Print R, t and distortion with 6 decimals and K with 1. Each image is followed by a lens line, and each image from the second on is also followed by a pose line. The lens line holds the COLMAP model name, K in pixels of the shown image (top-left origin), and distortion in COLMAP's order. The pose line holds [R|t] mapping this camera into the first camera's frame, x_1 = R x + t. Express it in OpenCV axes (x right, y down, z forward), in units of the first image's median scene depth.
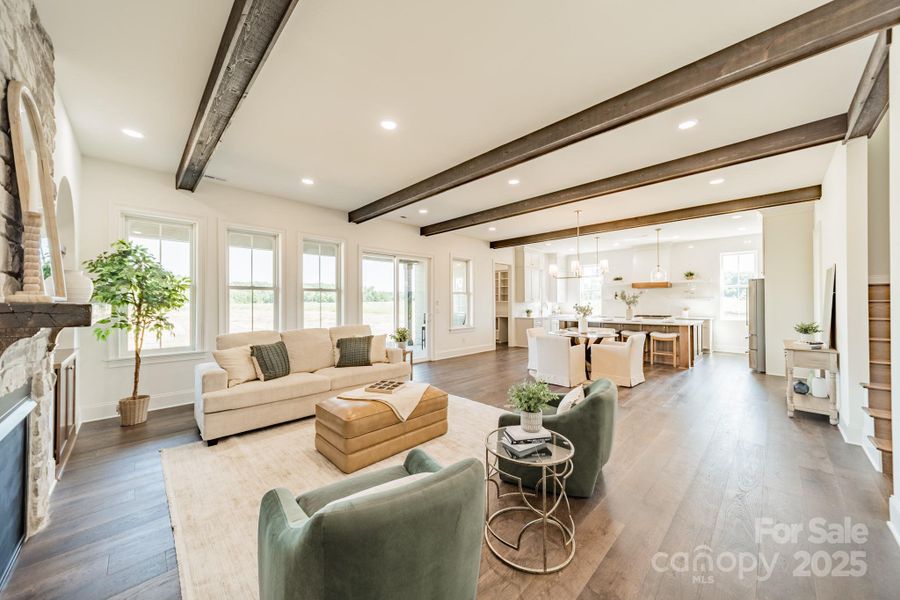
lens RADIAL K [[319.0, 0, 453.4], [0, 319.0, 299.8], [0, 0, 1]] dist [0.007983, 0.000187]
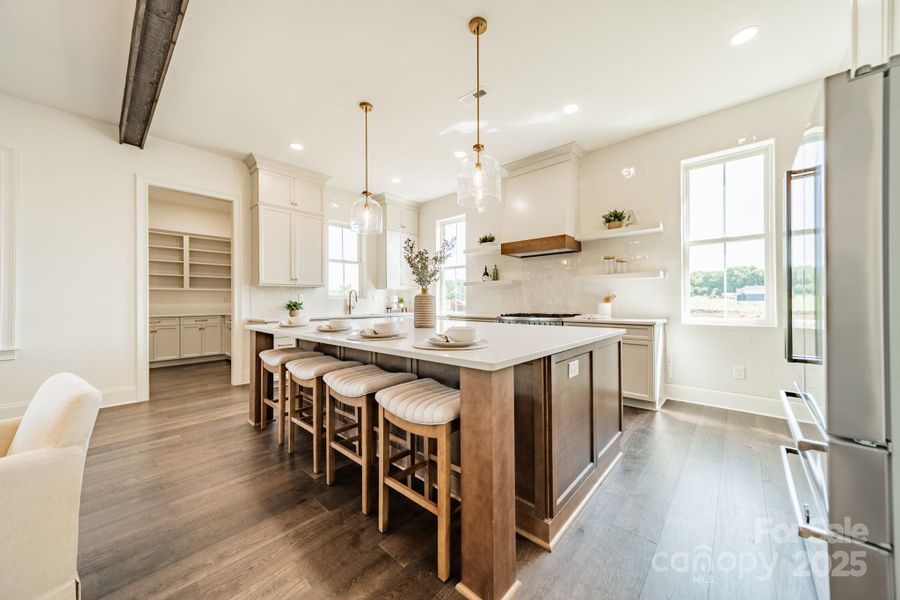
lens RADIAL K [[319.0, 0, 452.4], [0, 319.0, 298.6], [0, 0, 1]] dist [0.007983, 0.000187]
pose [[0.998754, 0.000391, 0.049899, 0.498128], [-0.000195, 0.999992, -0.003937, 0.030807], [-0.049900, 0.003923, 0.998747, 0.583524]]
